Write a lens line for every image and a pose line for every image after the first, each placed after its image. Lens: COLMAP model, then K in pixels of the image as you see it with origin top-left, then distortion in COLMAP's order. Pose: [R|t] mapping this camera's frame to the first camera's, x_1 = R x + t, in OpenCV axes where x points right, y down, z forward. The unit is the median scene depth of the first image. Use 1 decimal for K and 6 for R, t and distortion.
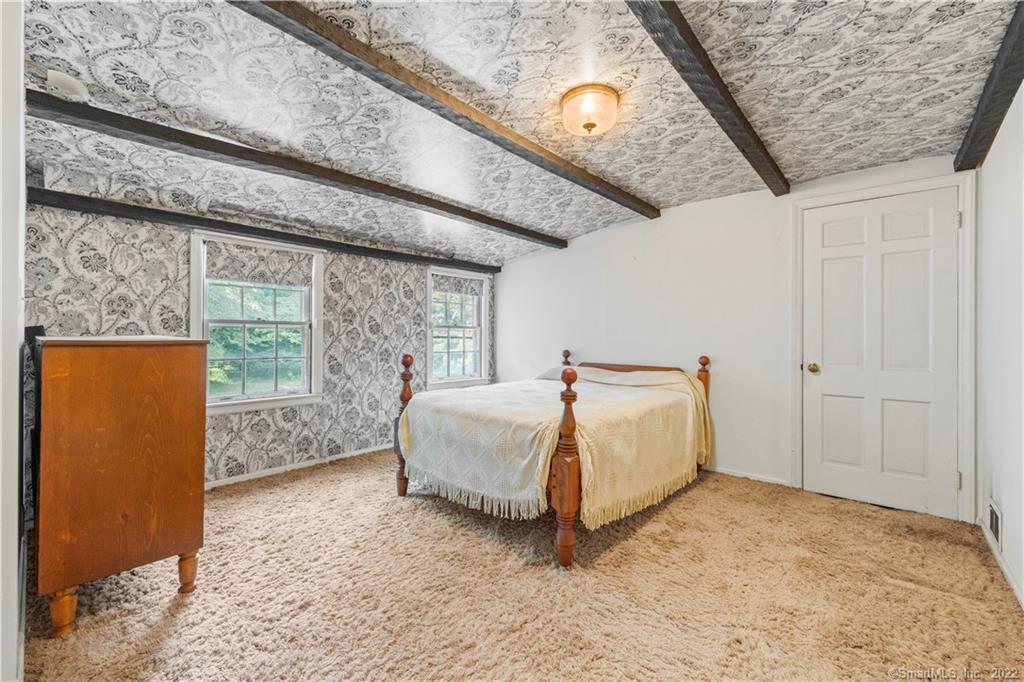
lens RADIAL K [[426.7, 0, 512.6], [0, 426.7, 356.3], [0, 0, 1]] dist [0.000497, 0.000125]
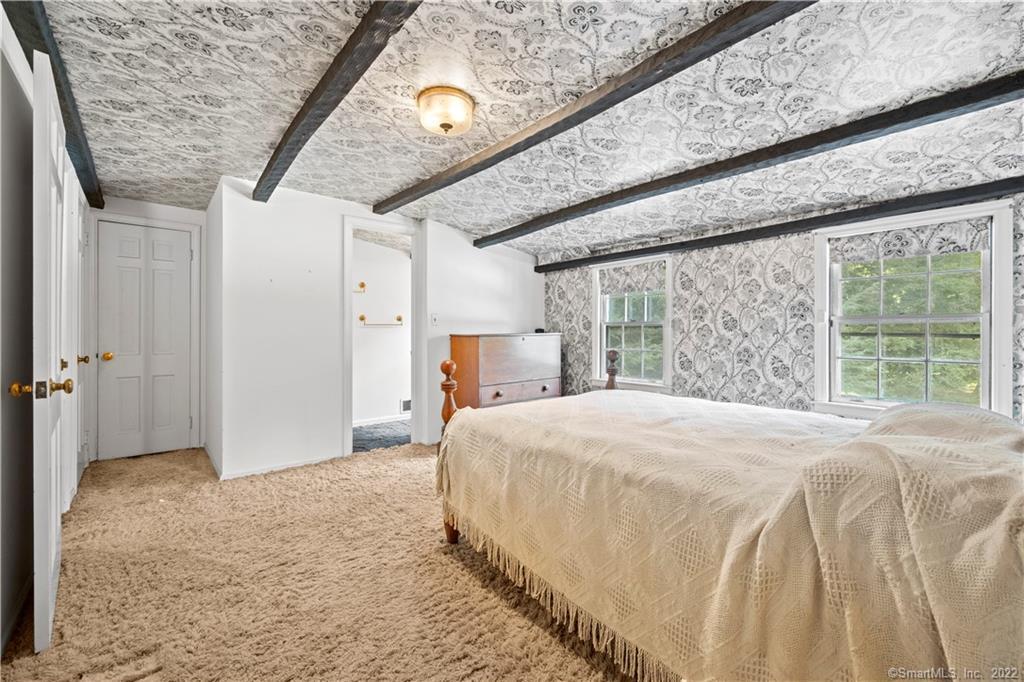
lens RADIAL K [[423.0, 0, 507.3], [0, 423.0, 338.8], [0, 0, 1]] dist [0.000939, -0.000042]
pose [[-0.150352, 0.005601, -0.988617, 0.675987], [-0.048483, 0.998739, 0.013032, -0.027690], [0.987443, 0.049891, -0.149891, 0.765436]]
